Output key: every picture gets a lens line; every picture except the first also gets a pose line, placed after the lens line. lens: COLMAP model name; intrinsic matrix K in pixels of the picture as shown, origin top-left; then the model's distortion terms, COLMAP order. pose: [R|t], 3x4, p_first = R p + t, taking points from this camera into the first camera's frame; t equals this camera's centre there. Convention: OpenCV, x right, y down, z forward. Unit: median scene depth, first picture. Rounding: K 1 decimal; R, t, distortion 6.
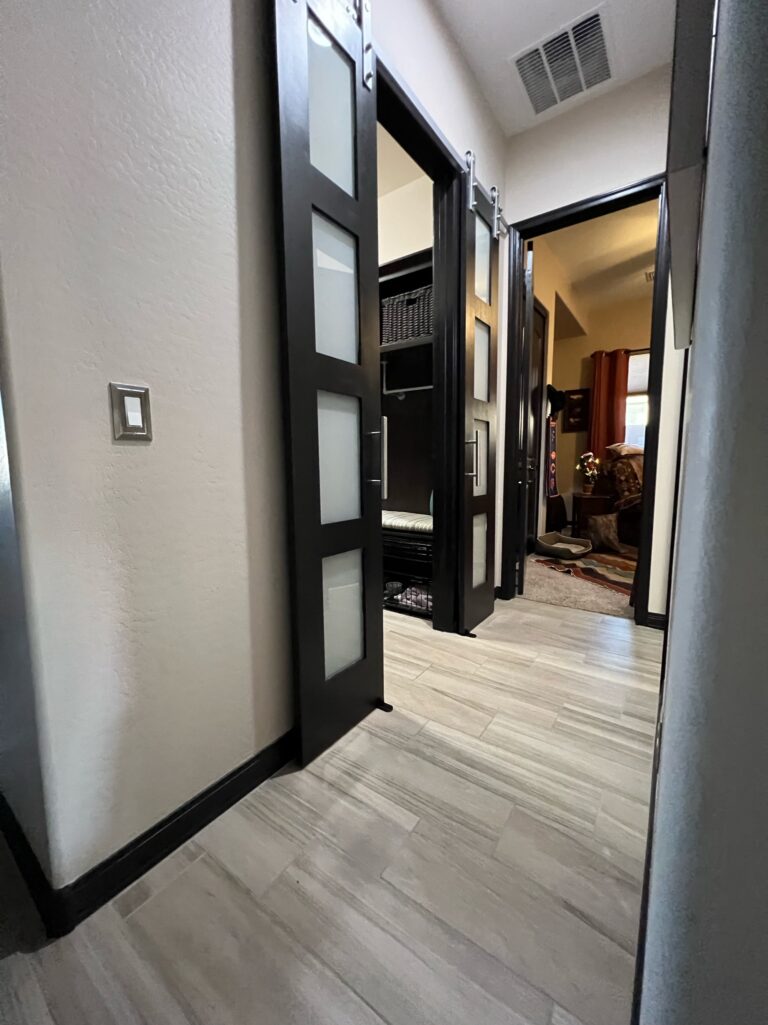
lens RADIAL K [[406.4, 0, 387.8], [0, 406.4, 508.6], [0, 0, 1]] dist [-0.001131, 0.000385]
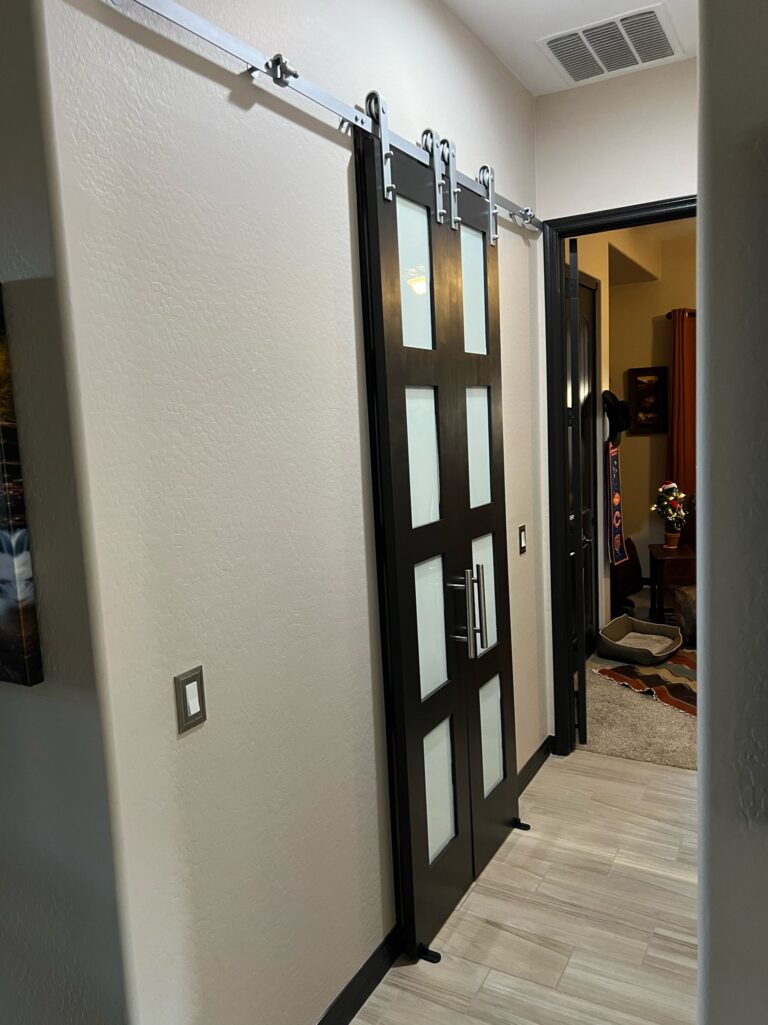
lens RADIAL K [[760.3, 0, 384.0], [0, 760.3, 512.5], [0, 0, 1]] dist [0.023492, -0.004230]
pose [[0.994441, -0.052377, 0.091349, -0.132842], [0.051906, 0.998624, 0.007533, -0.265064], [-0.091617, -0.002749, 0.995790, -0.314649]]
